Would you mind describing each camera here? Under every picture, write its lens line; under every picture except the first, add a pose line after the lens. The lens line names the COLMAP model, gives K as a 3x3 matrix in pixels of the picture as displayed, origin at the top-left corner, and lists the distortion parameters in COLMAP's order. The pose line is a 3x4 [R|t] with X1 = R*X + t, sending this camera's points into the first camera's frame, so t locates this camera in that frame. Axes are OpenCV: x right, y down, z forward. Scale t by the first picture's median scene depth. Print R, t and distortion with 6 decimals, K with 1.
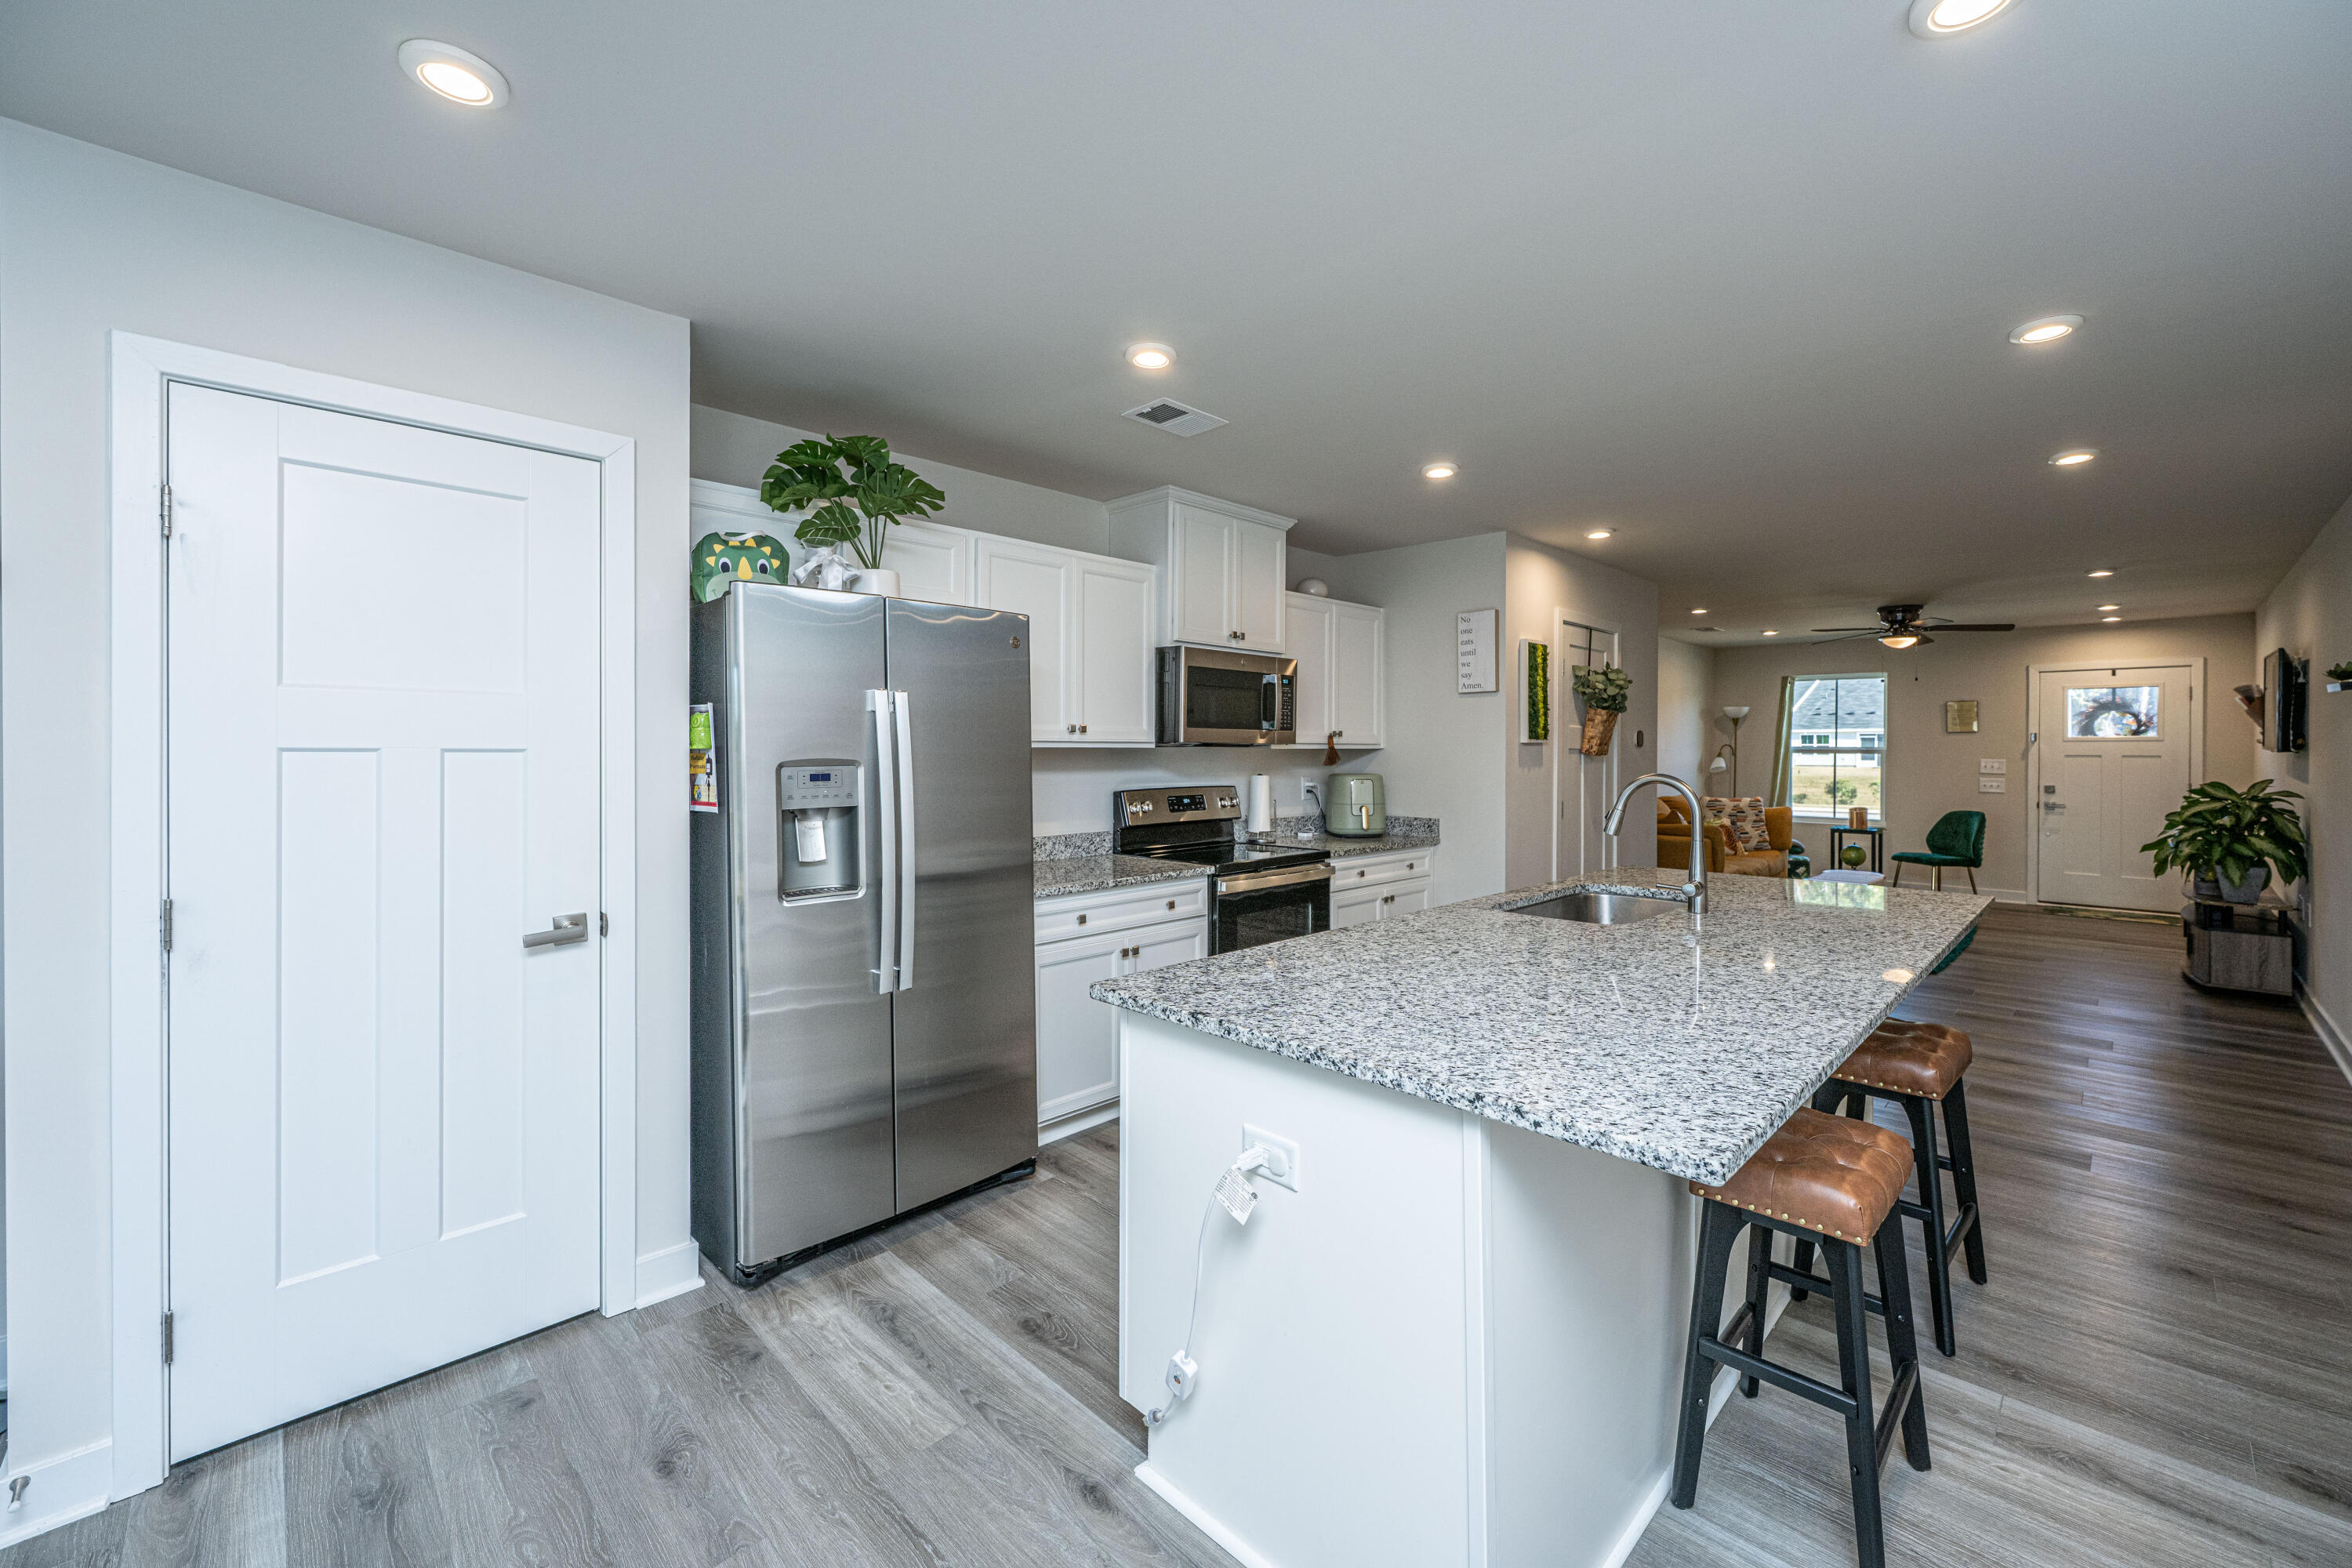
lens RADIAL K [[946.5, 0, 1192.2], [0, 946.5, 765.4], [0, 0, 1]] dist [-0.013399, -0.000228]
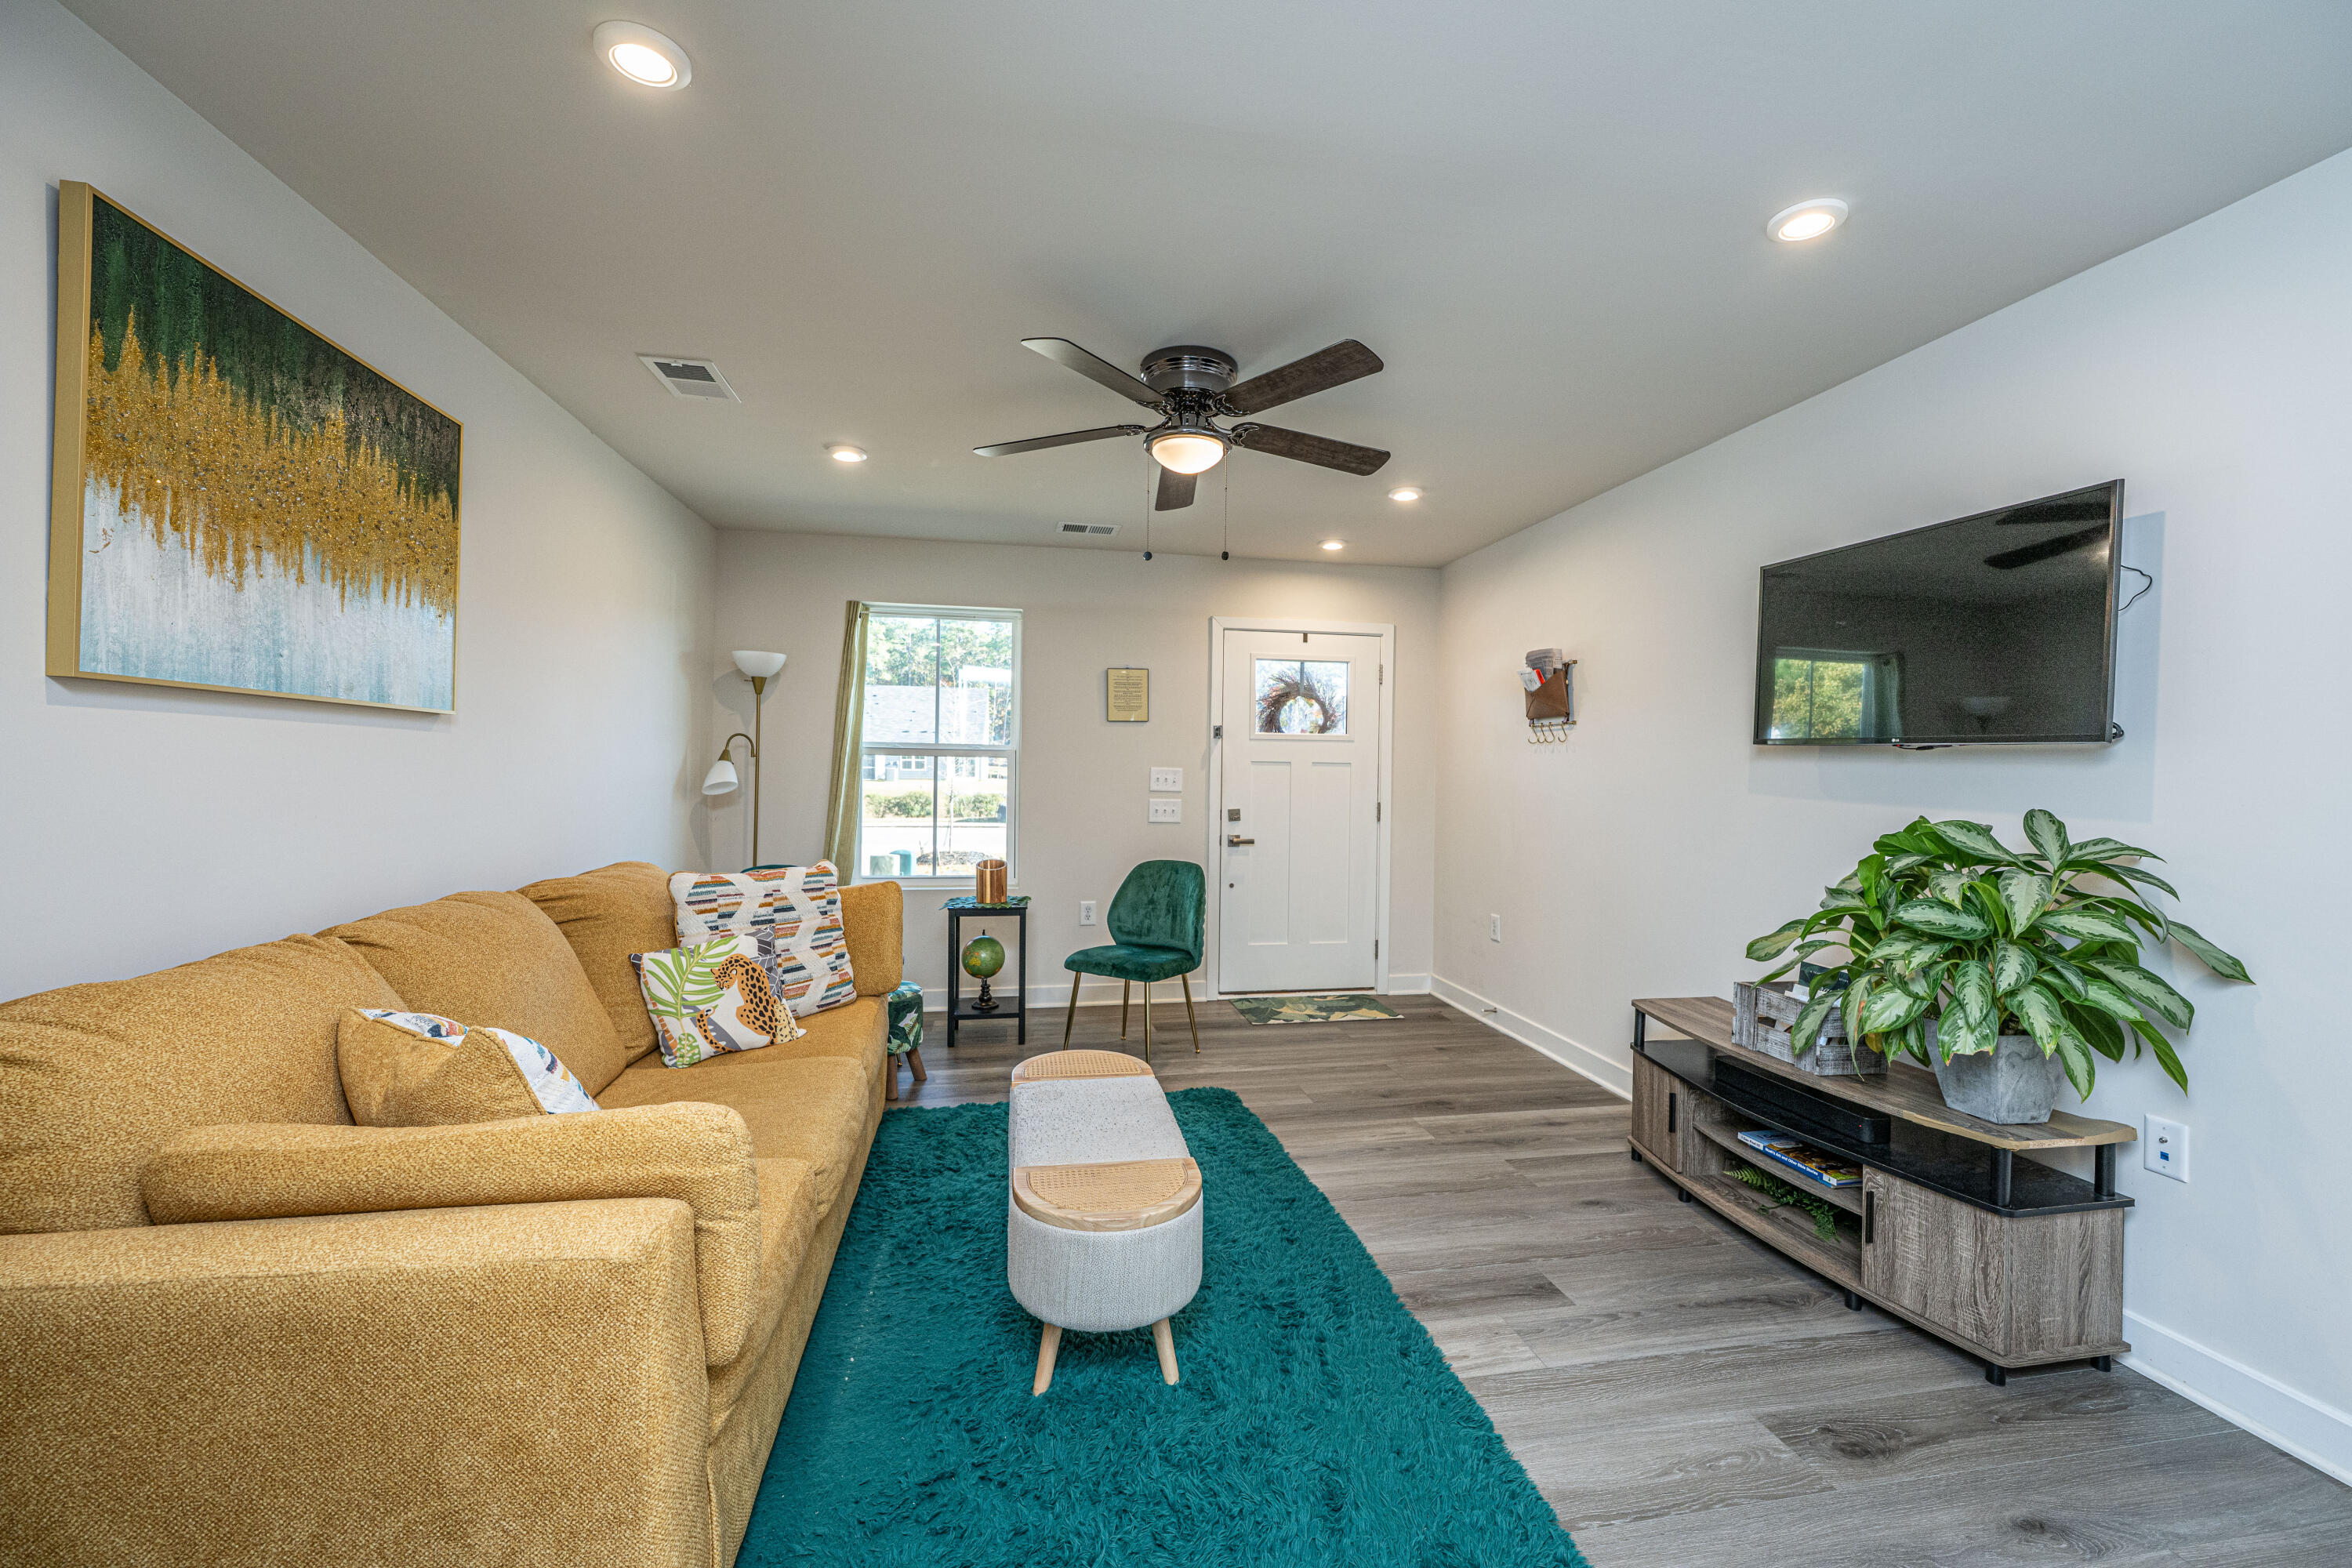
lens RADIAL K [[946.5, 0, 1192.2], [0, 946.5, 765.4], [0, 0, 1]] dist [-0.013399, -0.000228]
pose [[0.562026, 0.005797, 0.827099, 0.372135], [0.004083, 0.999944, -0.009783, -0.001823], [-0.827109, 0.008875, 0.561971, 0.668872]]
